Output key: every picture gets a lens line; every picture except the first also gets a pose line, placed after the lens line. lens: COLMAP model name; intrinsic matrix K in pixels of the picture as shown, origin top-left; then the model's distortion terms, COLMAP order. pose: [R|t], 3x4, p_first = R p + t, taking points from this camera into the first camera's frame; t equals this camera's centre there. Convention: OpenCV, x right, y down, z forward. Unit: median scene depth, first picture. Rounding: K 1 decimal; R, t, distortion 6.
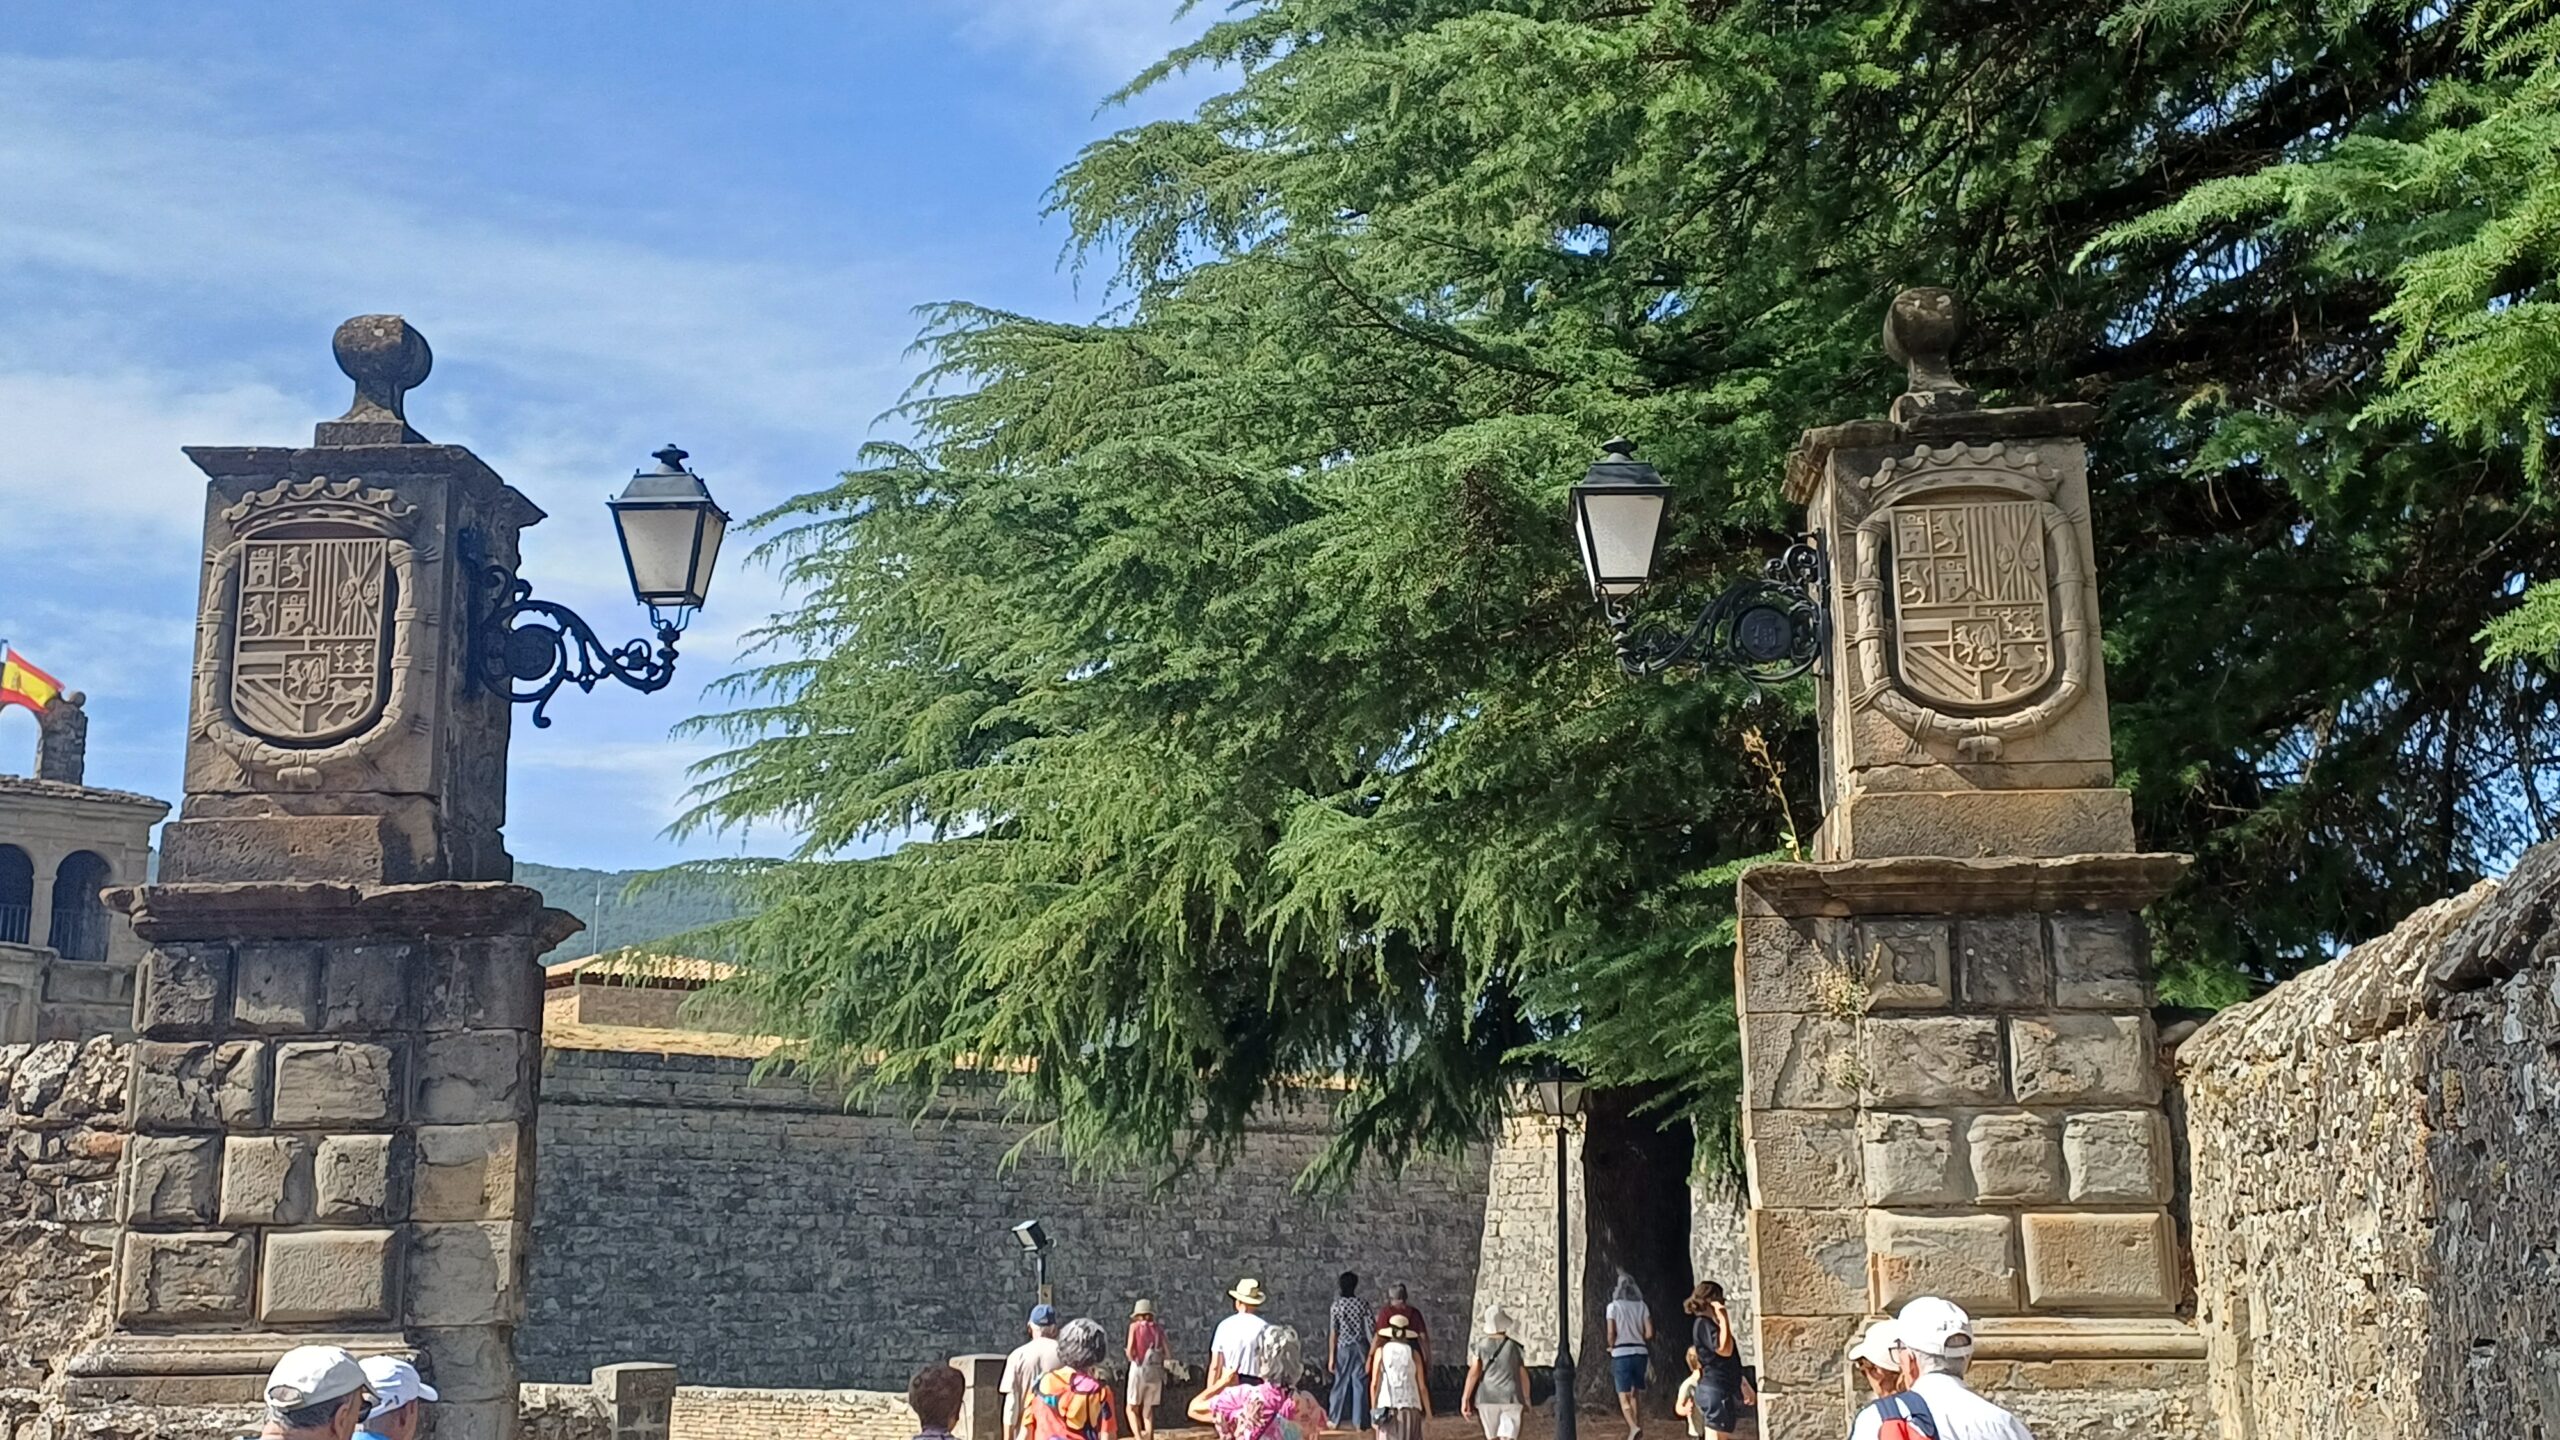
lens RADIAL K [[2925.3, 0, 1280.8], [0, 2925.3, 693.0], [0, 0, 1]] dist [0.143205, -0.280950]
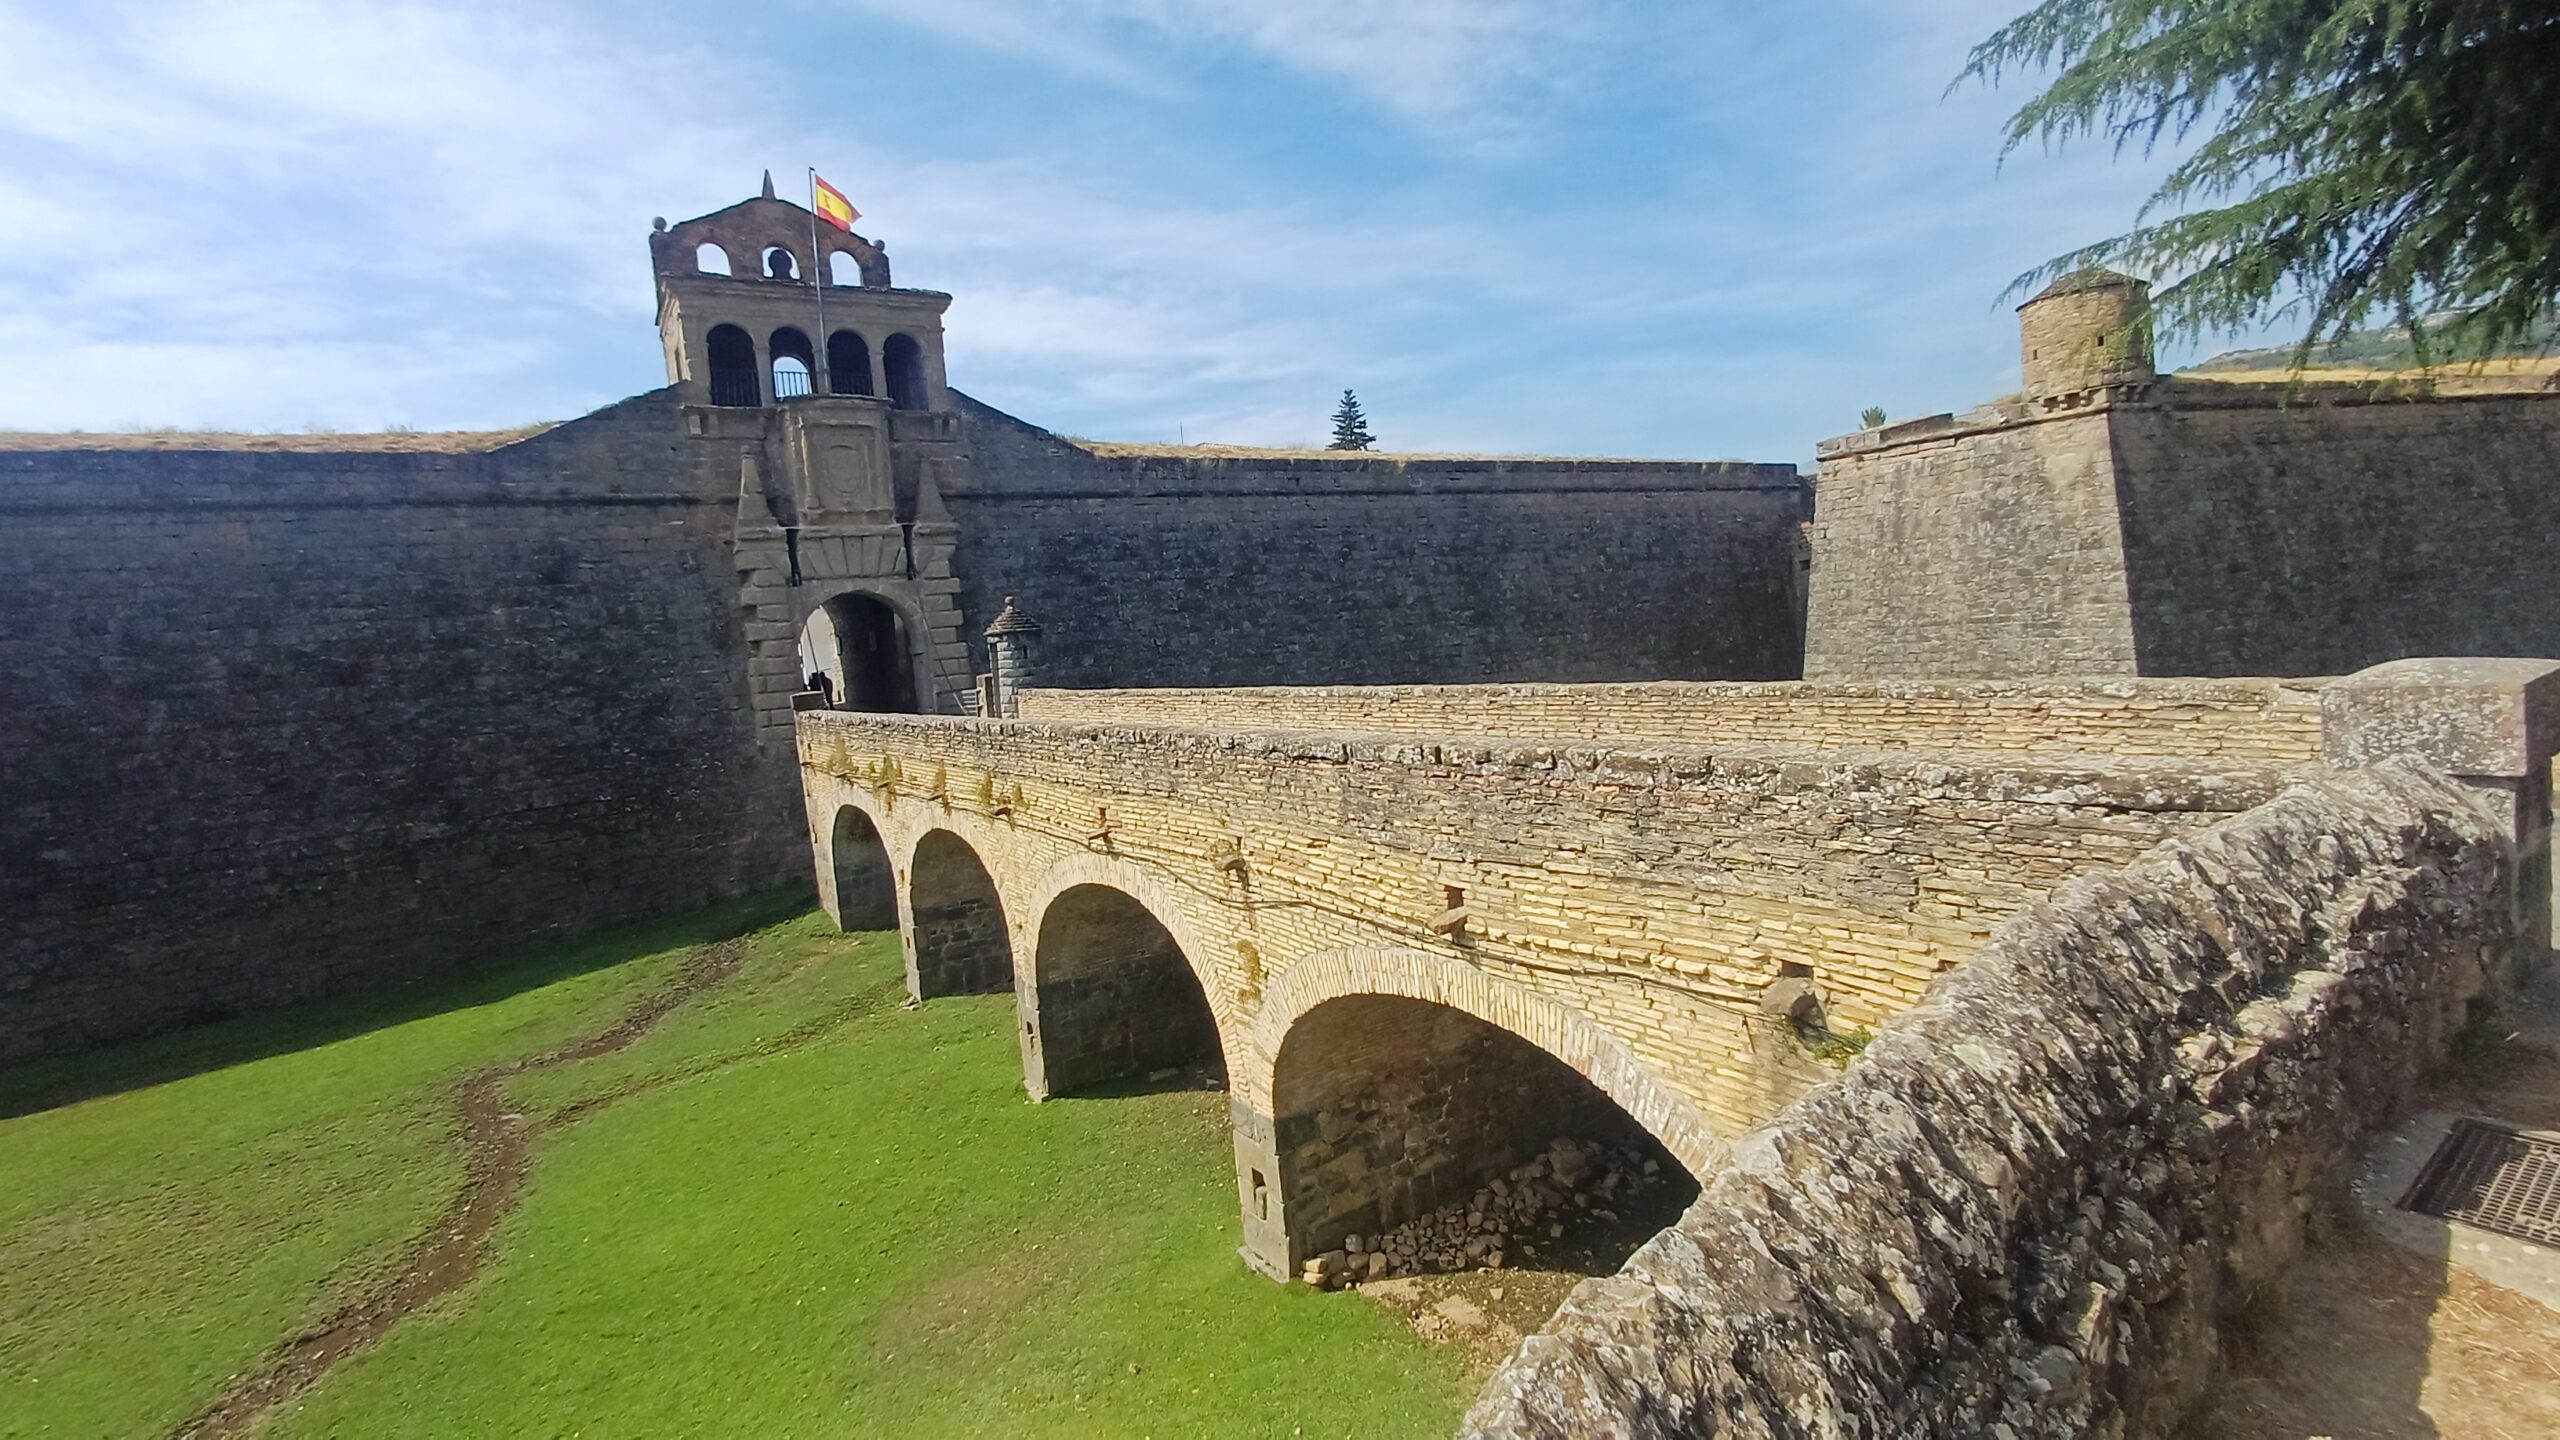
lens RADIAL K [[1172.8, 0, 1276.2], [0, 1172.8, 720.6], [0, 0, 1]] dist [0.008061, 0.000731]
pose [[0.990401, -0.069249, -0.119622, -0.596749], [0.100338, 0.955430, 0.277642, 0.319487], [0.095064, -0.286980, 0.953208, 1.506678]]
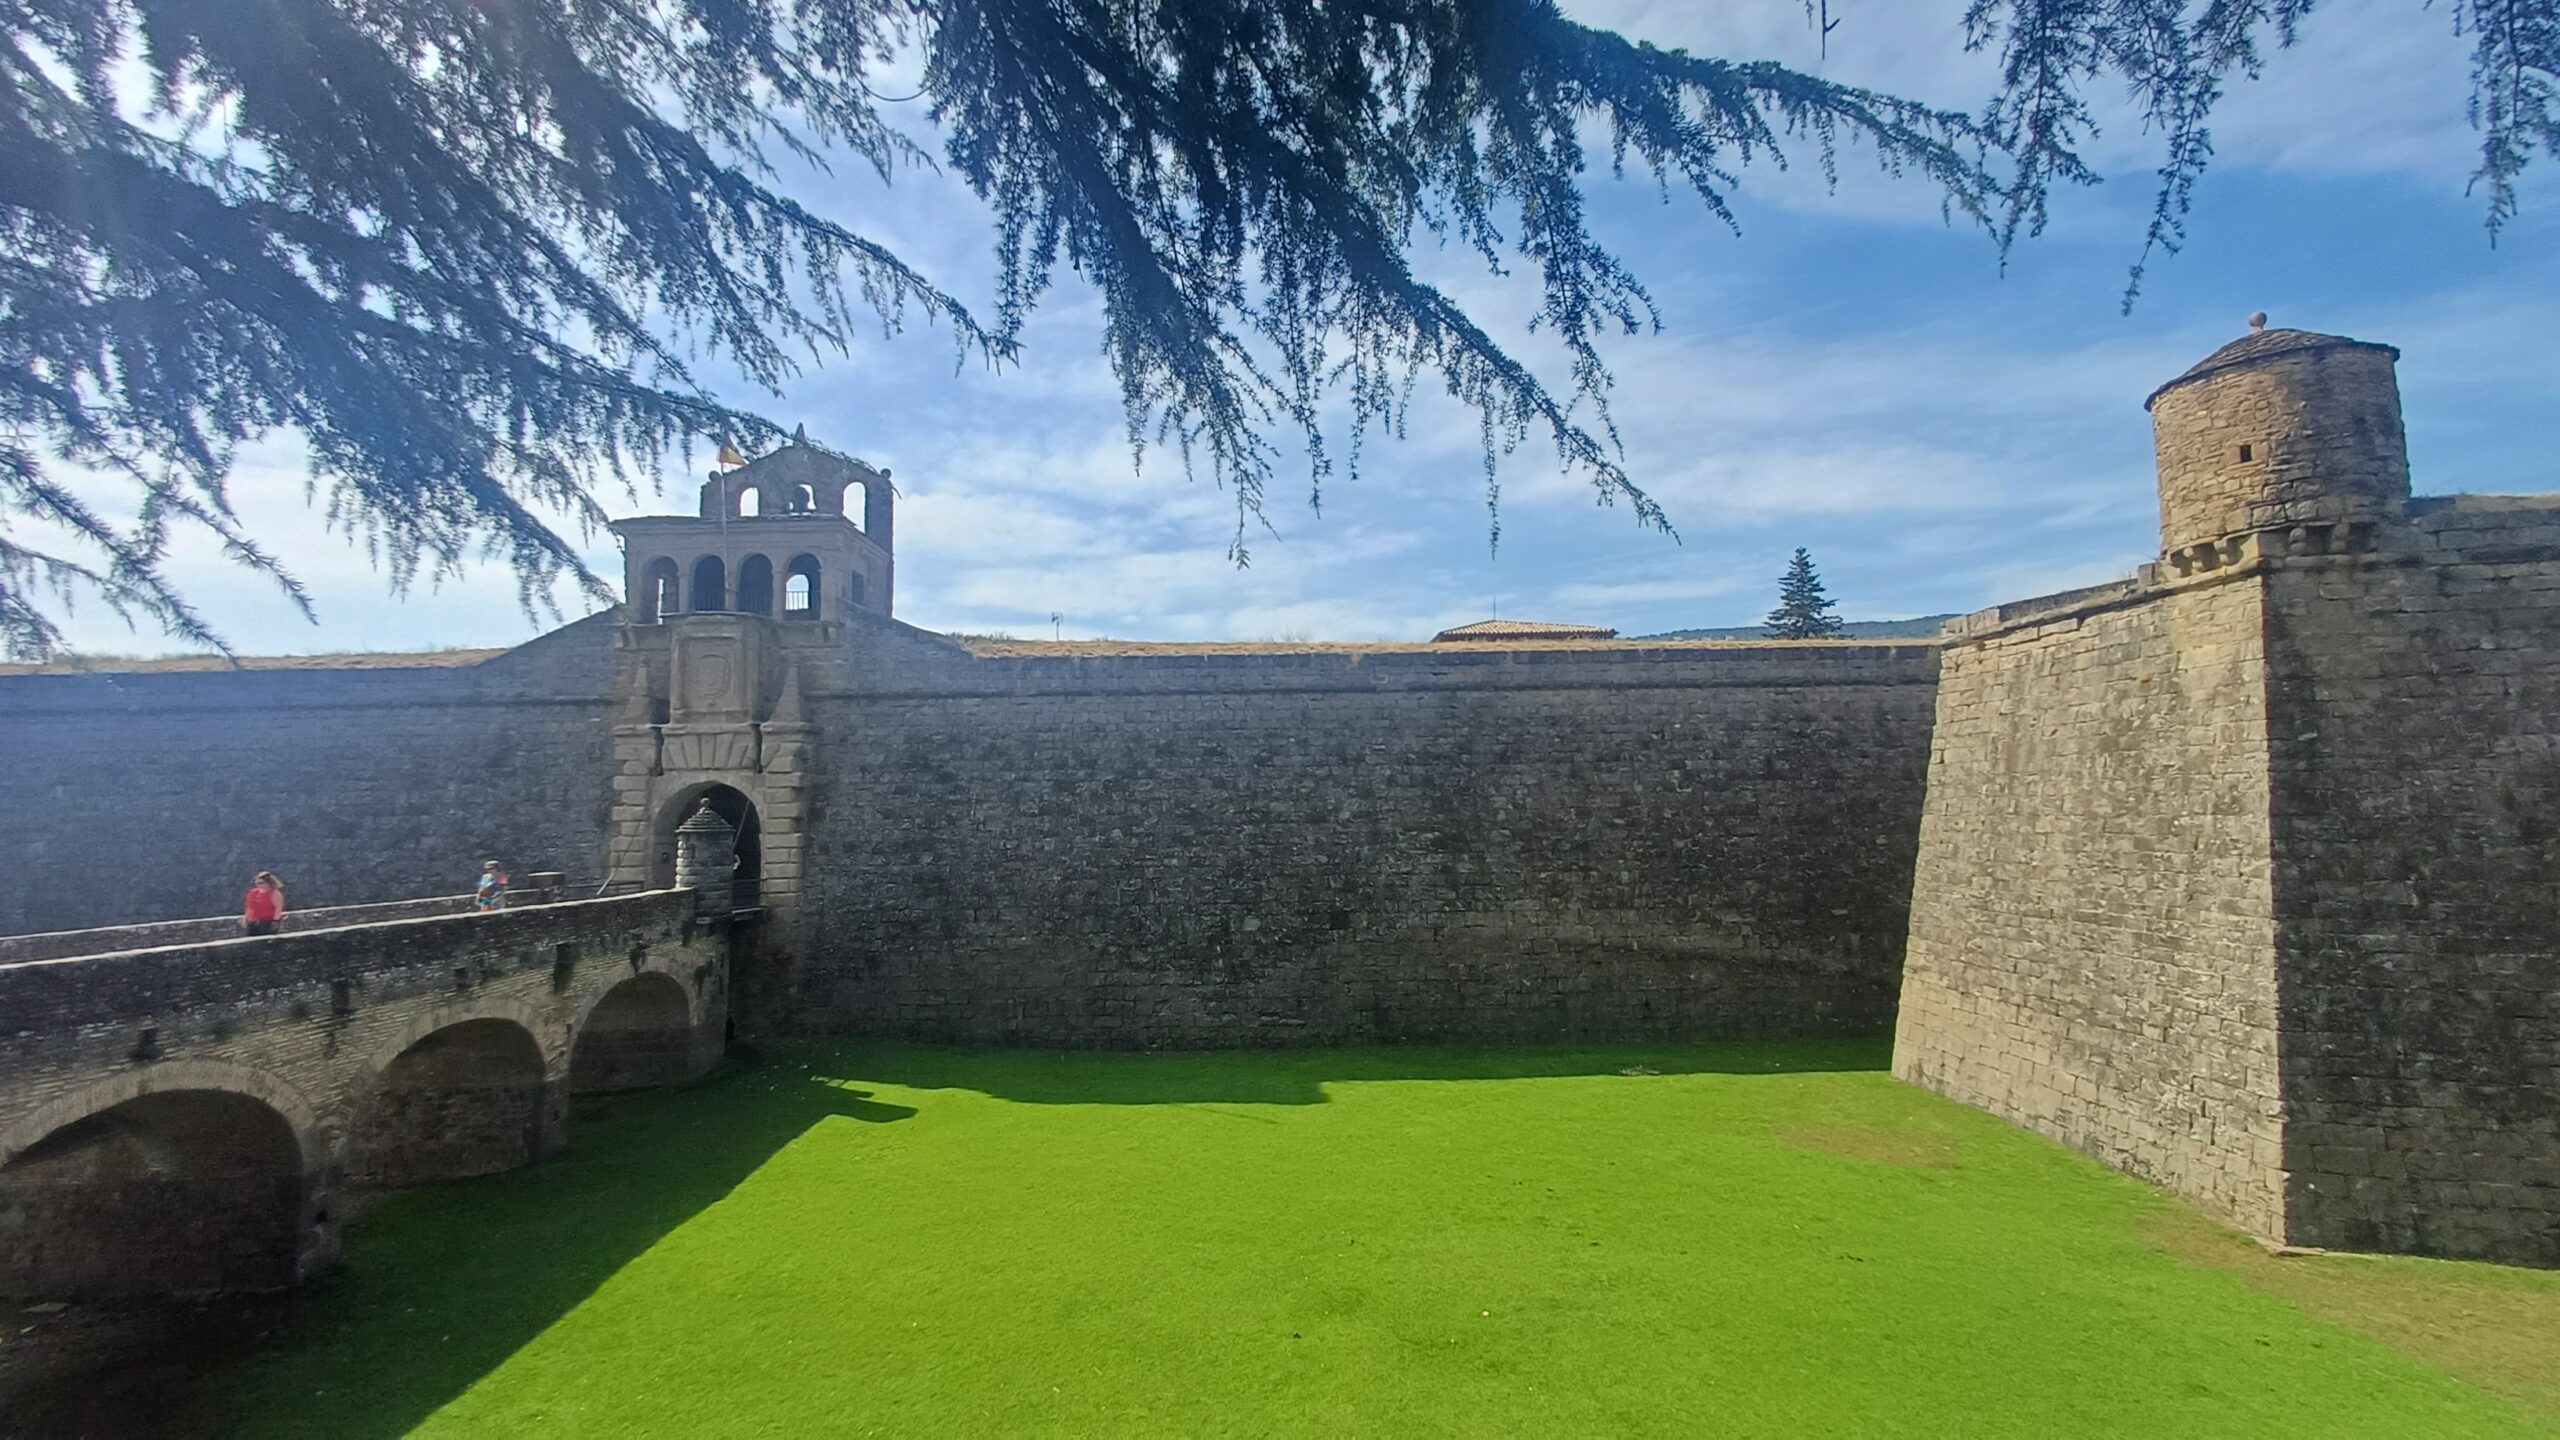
lens RADIAL K [[1172.8, 0, 1276.2], [0, 1172.8, 720.6], [0, 0, 1]] dist [0.008061, 0.000731]
pose [[0.783995, -0.061733, -0.617690, 0.605213], [0.138744, 0.987297, 0.077426, 0.442737], [0.605064, -0.146403, 0.782601, 2.261387]]
